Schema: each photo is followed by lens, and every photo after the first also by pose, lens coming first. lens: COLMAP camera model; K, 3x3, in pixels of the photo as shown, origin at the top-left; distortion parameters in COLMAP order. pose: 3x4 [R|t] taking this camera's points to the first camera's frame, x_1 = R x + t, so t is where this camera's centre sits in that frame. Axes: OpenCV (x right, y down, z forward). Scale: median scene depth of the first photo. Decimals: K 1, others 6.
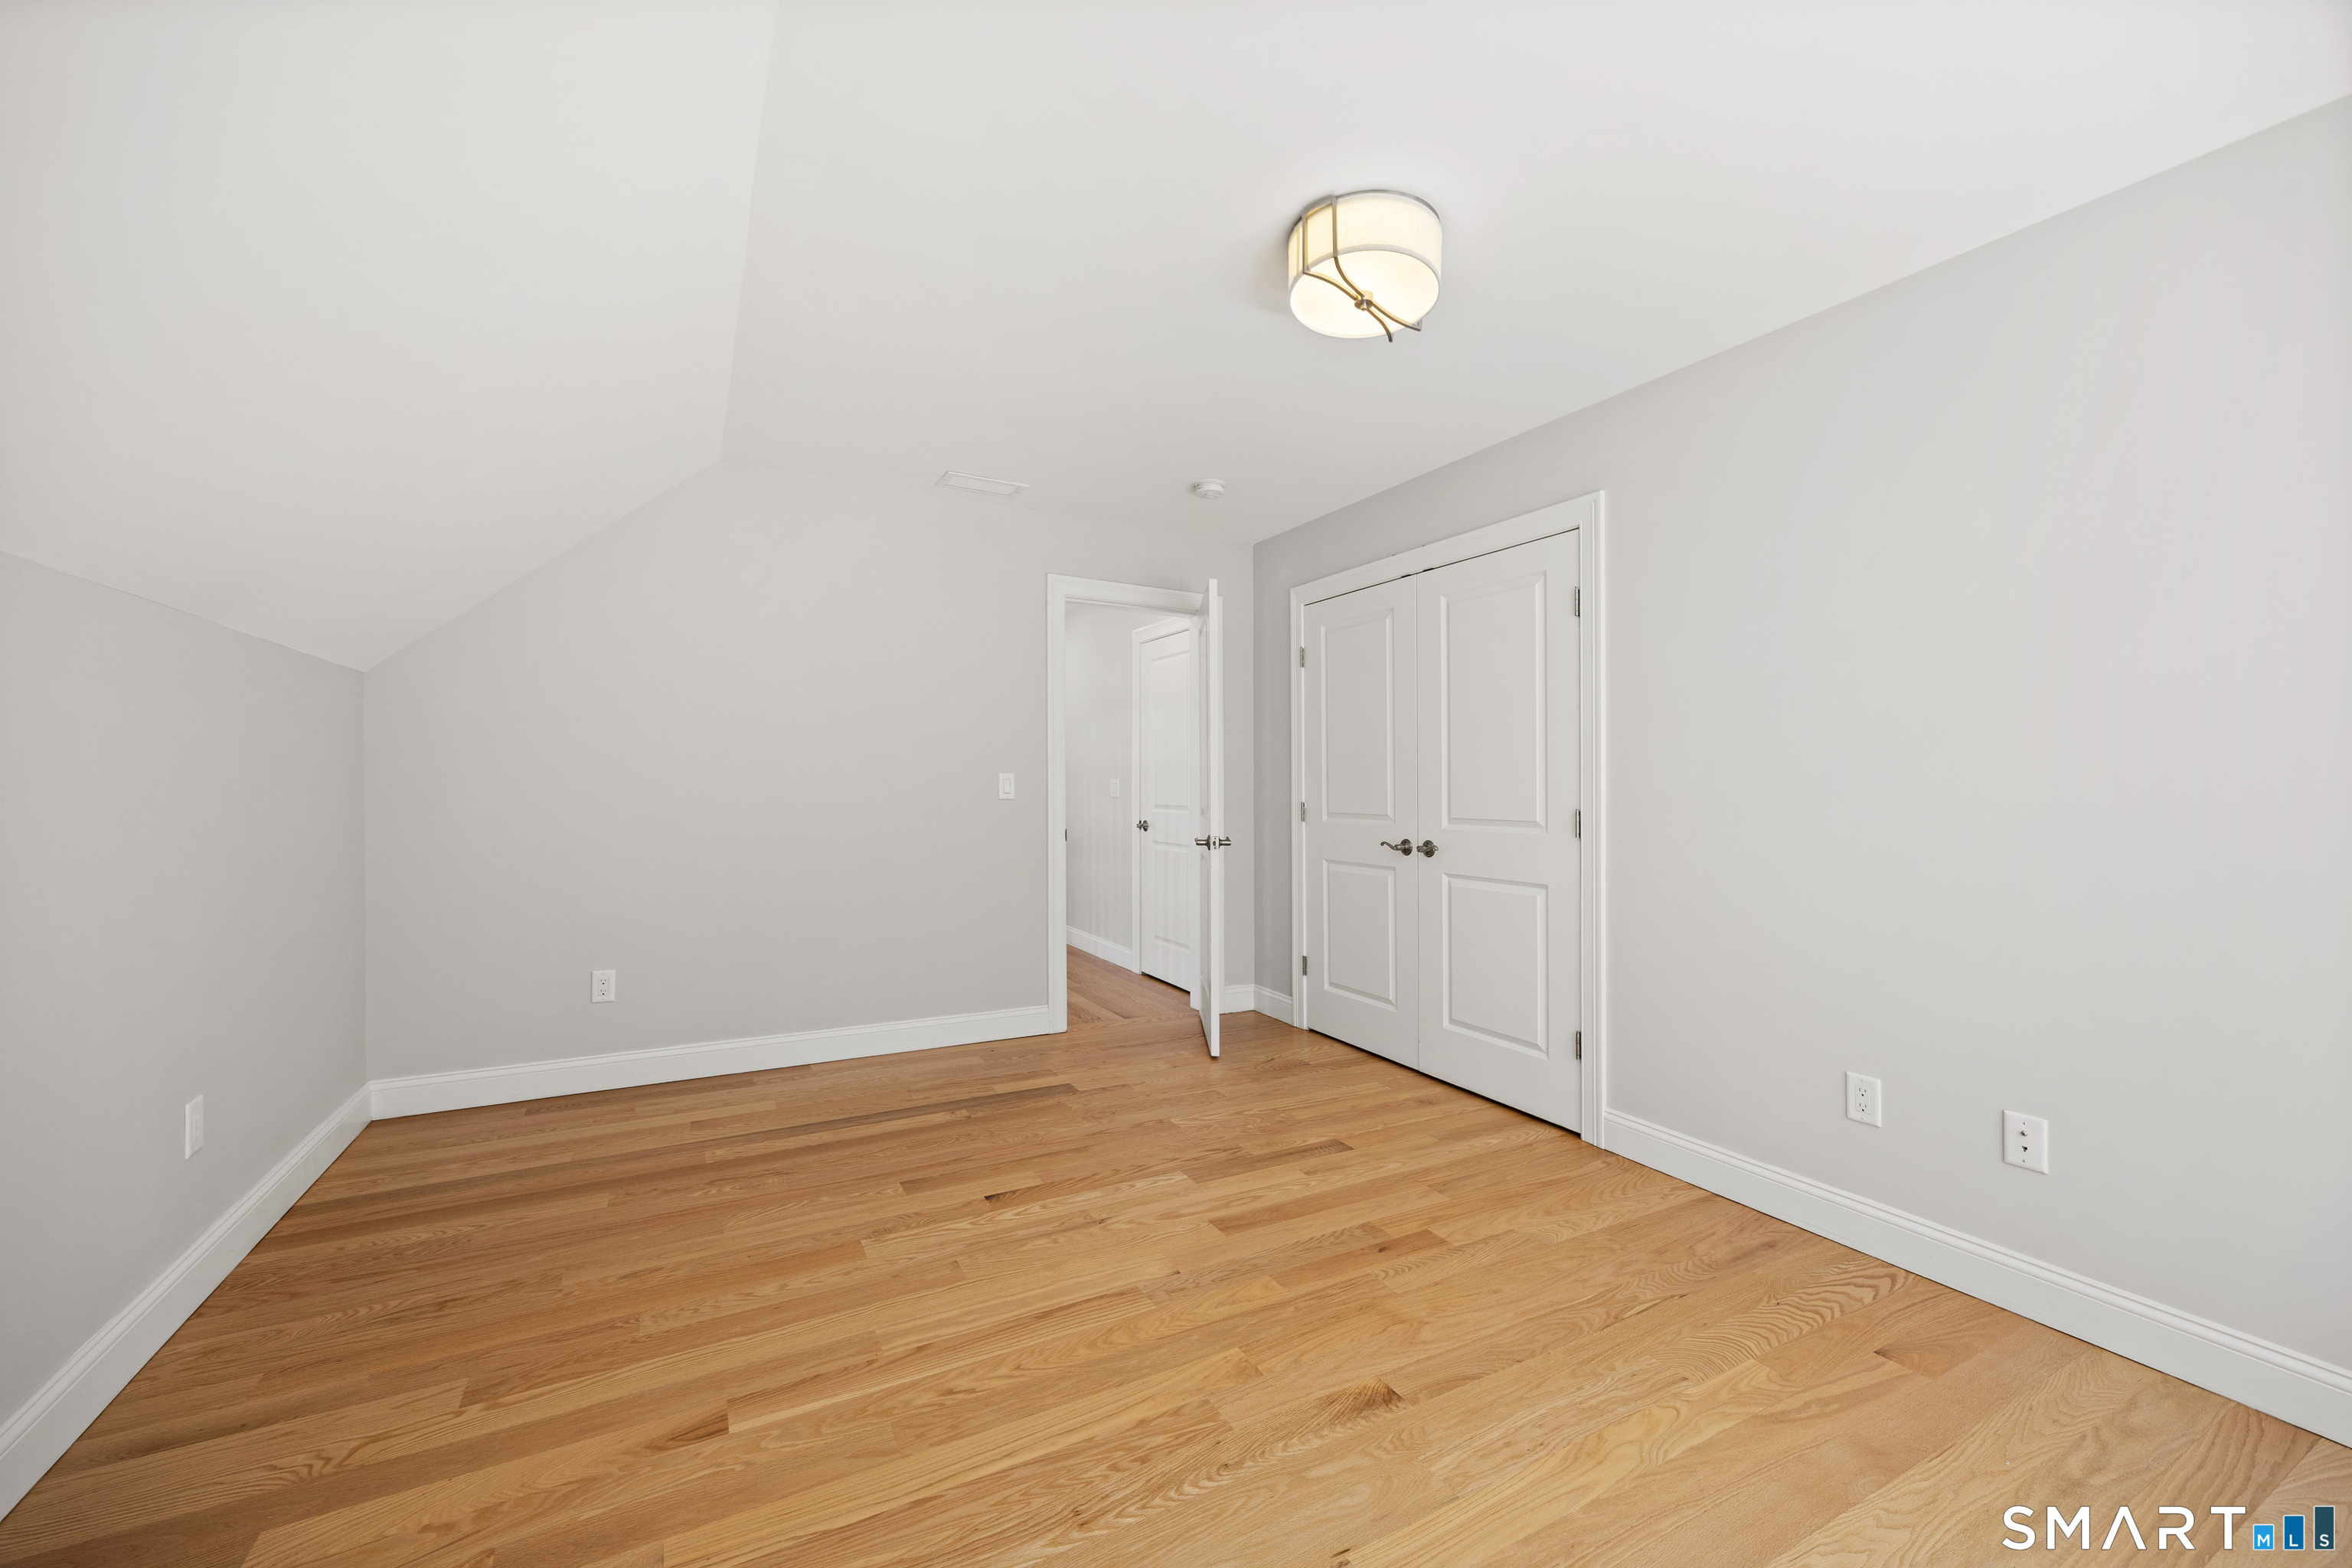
lens RADIAL K [[908.8, 0, 1156.6], [0, 908.8, 791.4], [0, 0, 1]] dist [0.000192, 0.000108]
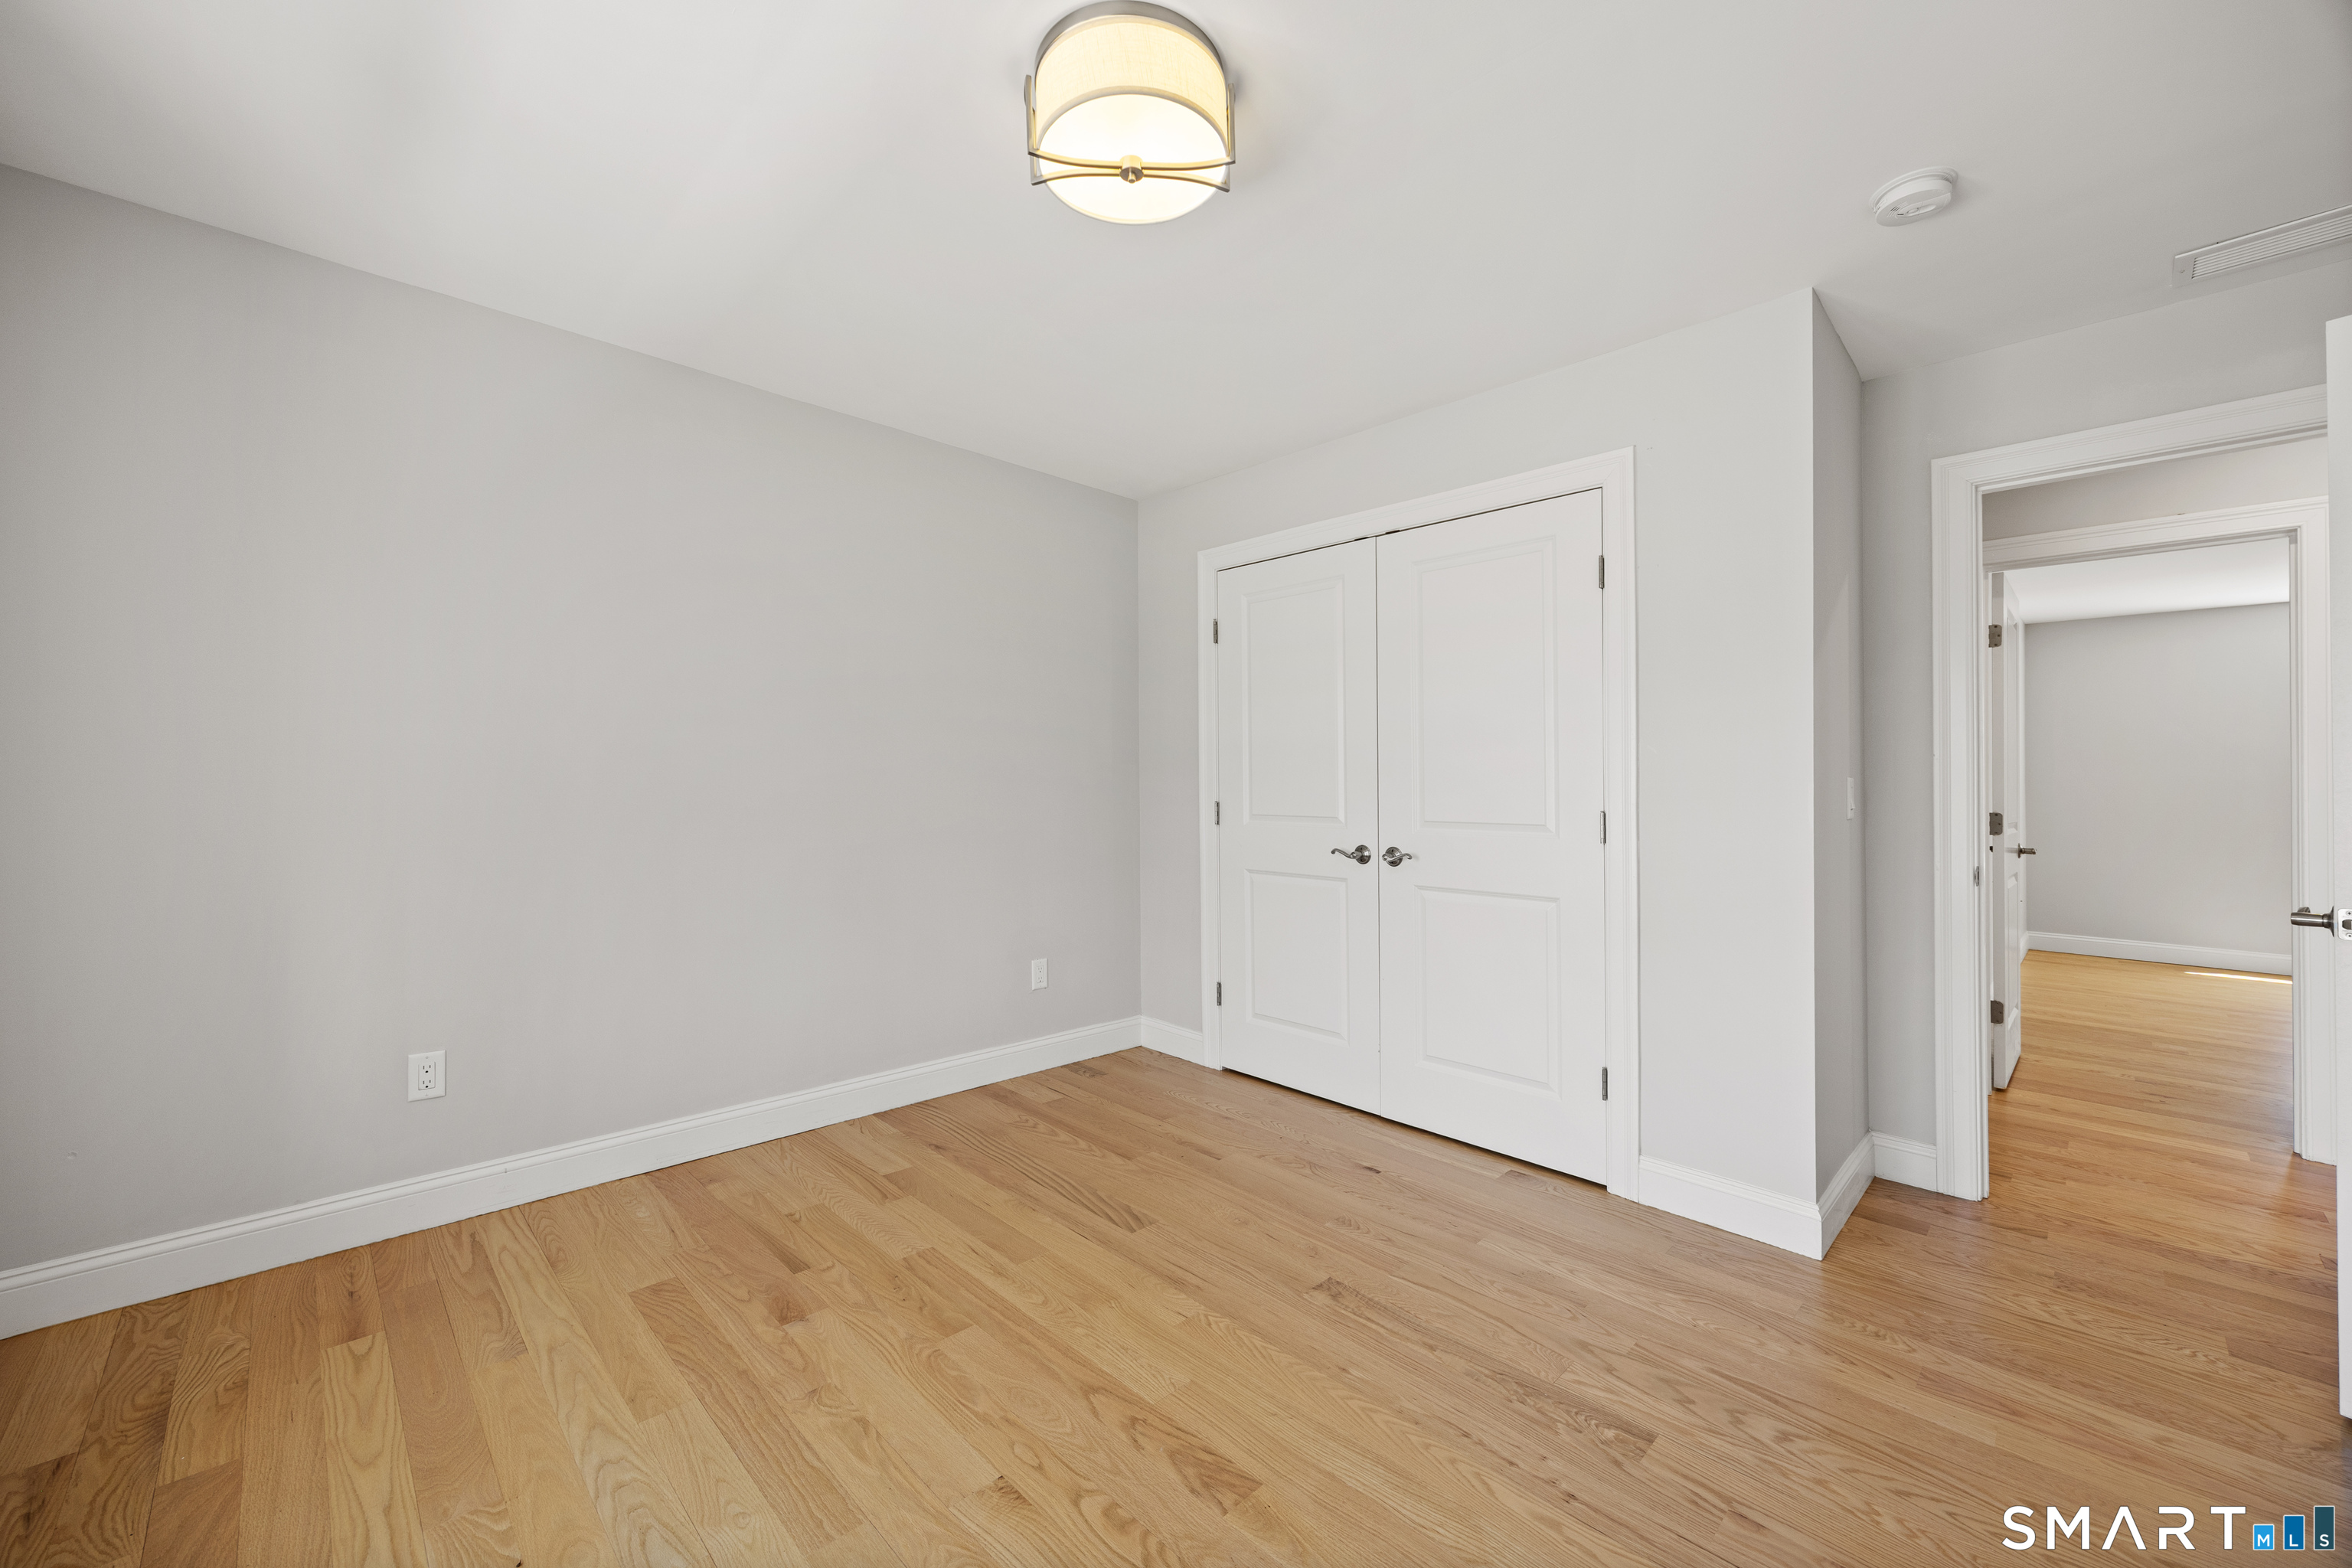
lens RADIAL K [[908.8, 0, 1187.8], [0, 908.8, 787.5], [0, 0, 1]] dist [0.000192, 0.000108]
pose [[0.955293, 0.003689, 0.295638, -0.135715], [-0.002689, 0.999989, -0.003791, 0.001826], [-0.295649, 0.002826, 0.955293, 0.229578]]
